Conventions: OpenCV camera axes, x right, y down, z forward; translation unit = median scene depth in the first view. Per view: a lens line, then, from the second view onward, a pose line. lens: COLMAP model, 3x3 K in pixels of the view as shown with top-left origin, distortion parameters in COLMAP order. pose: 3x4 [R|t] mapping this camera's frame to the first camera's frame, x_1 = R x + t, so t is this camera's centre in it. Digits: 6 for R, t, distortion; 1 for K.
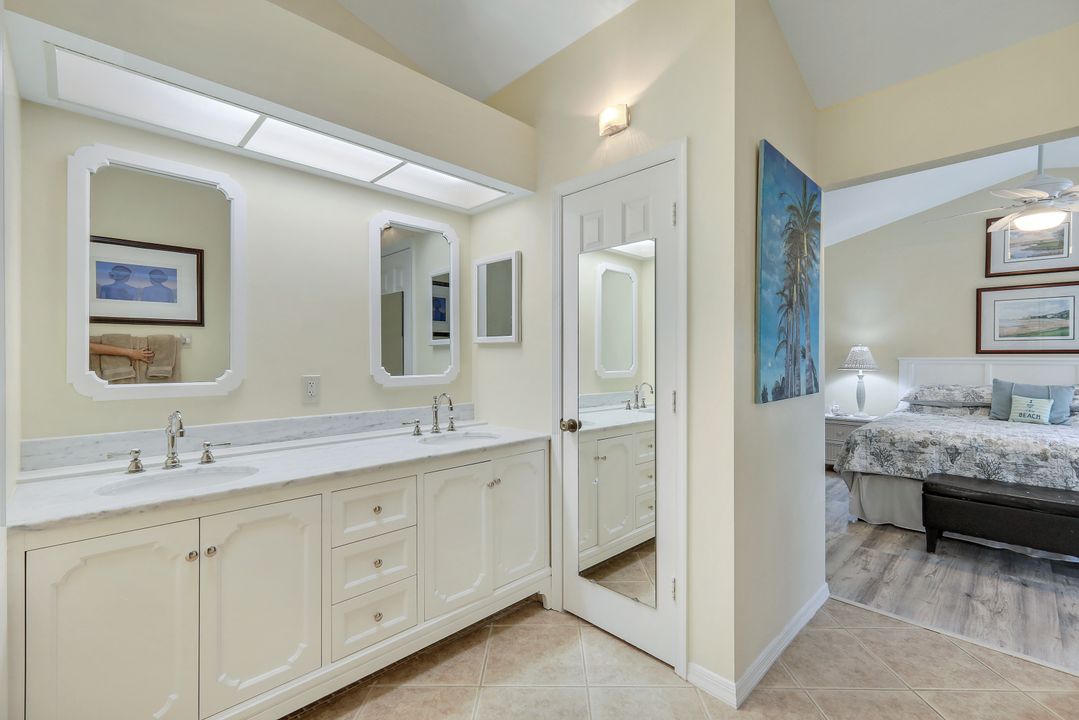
lens RADIAL K [[471.4, 0, 540.5], [0, 471.4, 352.3], [0, 0, 1]] dist [-0.000264, 0.000826]
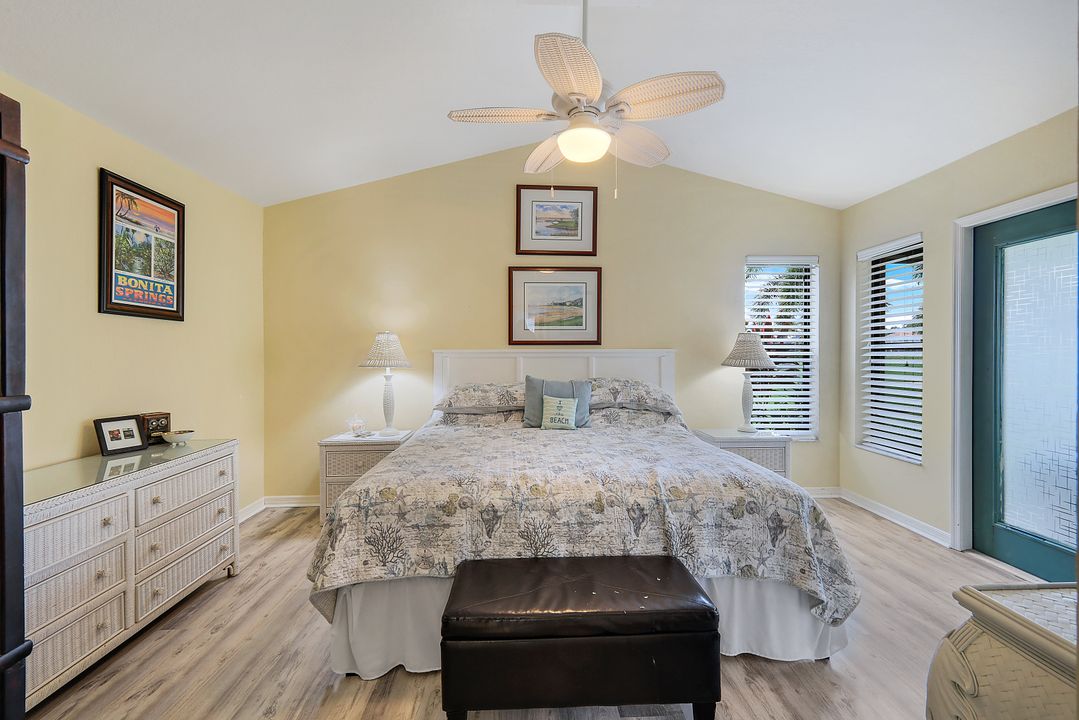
lens RADIAL K [[471.4, 0, 540.5], [0, 471.4, 352.3], [0, 0, 1]] dist [-0.000264, 0.000826]
pose [[0.672366, -0.010385, 0.740146, 0.453200], [0.001227, 0.999916, 0.012916, 0.007275], [-0.740218, -0.007776, 0.672322, 0.523267]]
